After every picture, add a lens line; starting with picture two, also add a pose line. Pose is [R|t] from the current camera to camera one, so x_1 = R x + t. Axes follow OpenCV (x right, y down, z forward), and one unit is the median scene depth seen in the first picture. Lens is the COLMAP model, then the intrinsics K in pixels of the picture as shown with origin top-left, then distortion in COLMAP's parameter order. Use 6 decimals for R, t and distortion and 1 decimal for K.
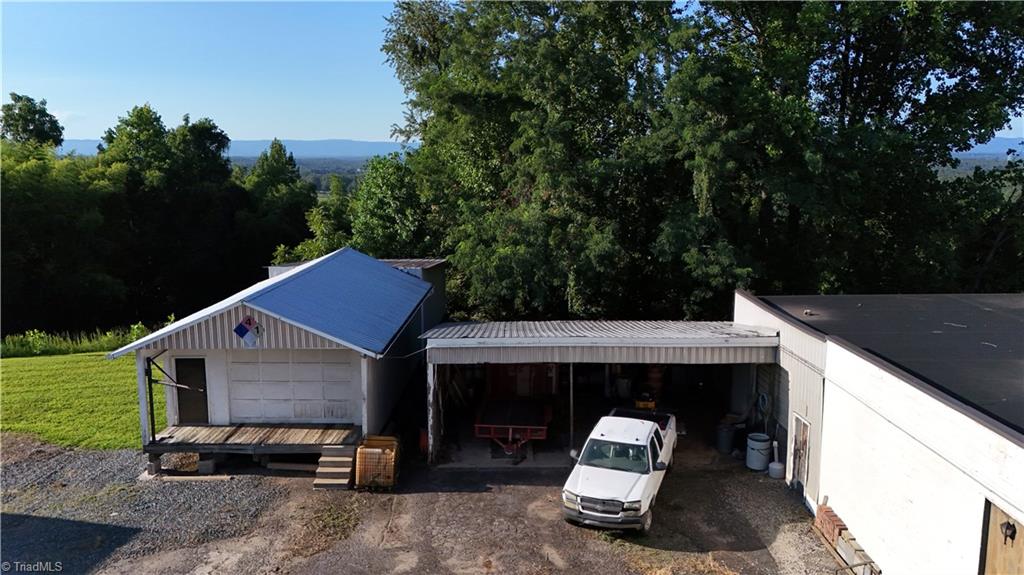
lens RADIAL K [[749.5, 0, 512.0], [0, 749.5, 287.5], [0, 0, 1]] dist [0.092820, -0.108698]
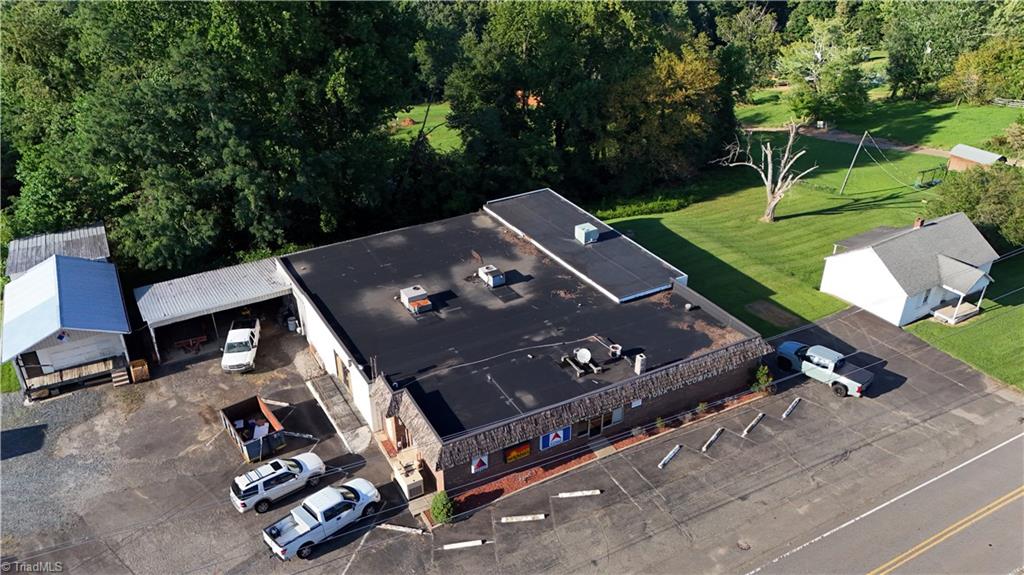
lens RADIAL K [[749.5, 0, 512.0], [0, 749.5, 287.5], [0, 0, 1]] dist [0.092820, -0.108698]
pose [[0.864900, -0.243217, 0.439082, -0.146009], [0.083840, 0.932475, 0.351370, -0.782974], [-0.494892, -0.267087, 0.826889, -1.571094]]
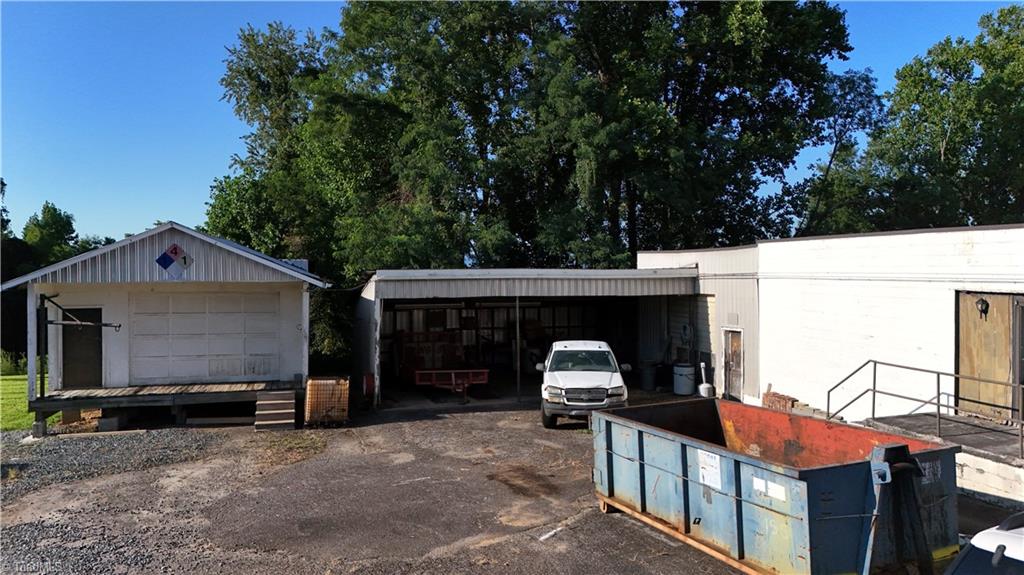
lens RADIAL K [[749.5, 0, 512.0], [0, 749.5, 287.5], [0, 0, 1]] dist [0.092820, -0.108698]
pose [[0.958224, -0.006090, 0.285954, -0.215228], [0.047776, 0.989135, -0.139030, 0.226041], [-0.282001, 0.146884, 0.948104, 0.034833]]
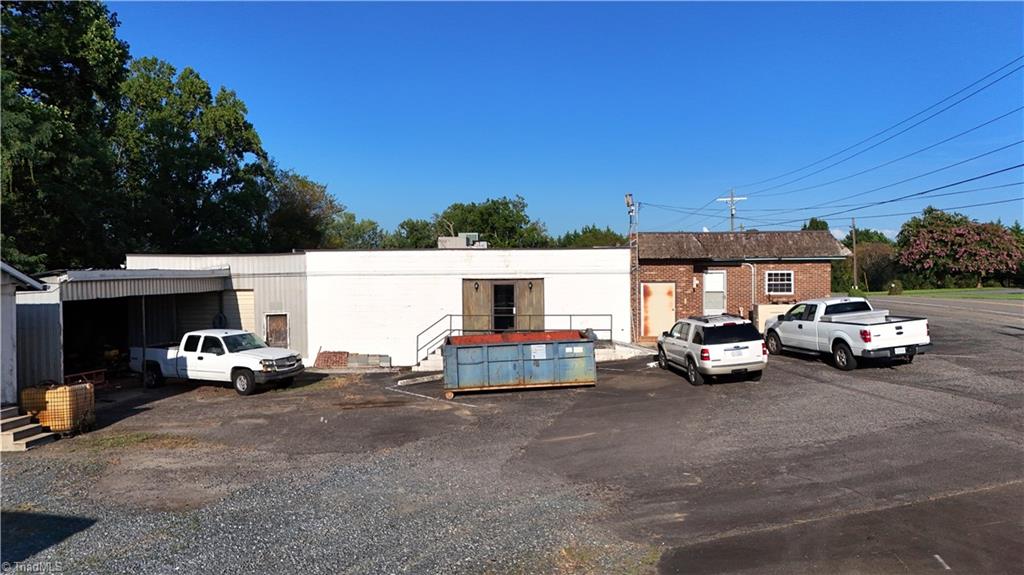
lens RADIAL K [[749.5, 0, 512.0], [0, 749.5, 287.5], [0, 0, 1]] dist [0.092820, -0.108698]
pose [[0.060988, -0.022940, 0.997875, -0.991417], [0.177067, 0.984128, 0.011802, 0.169480], [-0.982307, 0.175971, 0.064082, 0.386707]]
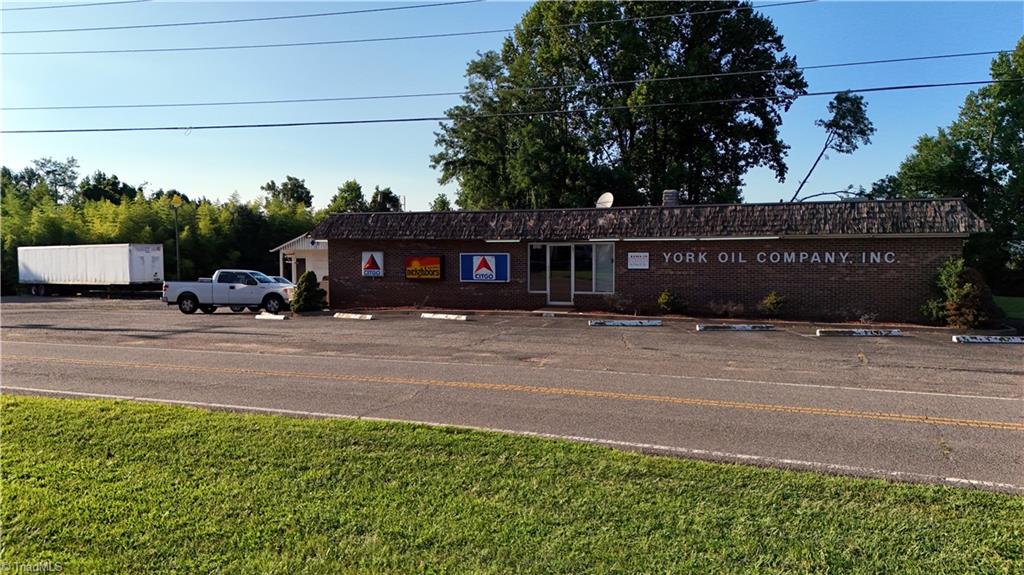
lens RADIAL K [[749.5, 0, 512.0], [0, 749.5, 287.5], [0, 0, 1]] dist [0.092820, -0.108698]
pose [[0.948418, 0.021077, -0.316321, 1.183514], [-0.055902, 0.993271, -0.101429, 0.447928], [0.312055, 0.113880, 0.943214, -1.328572]]
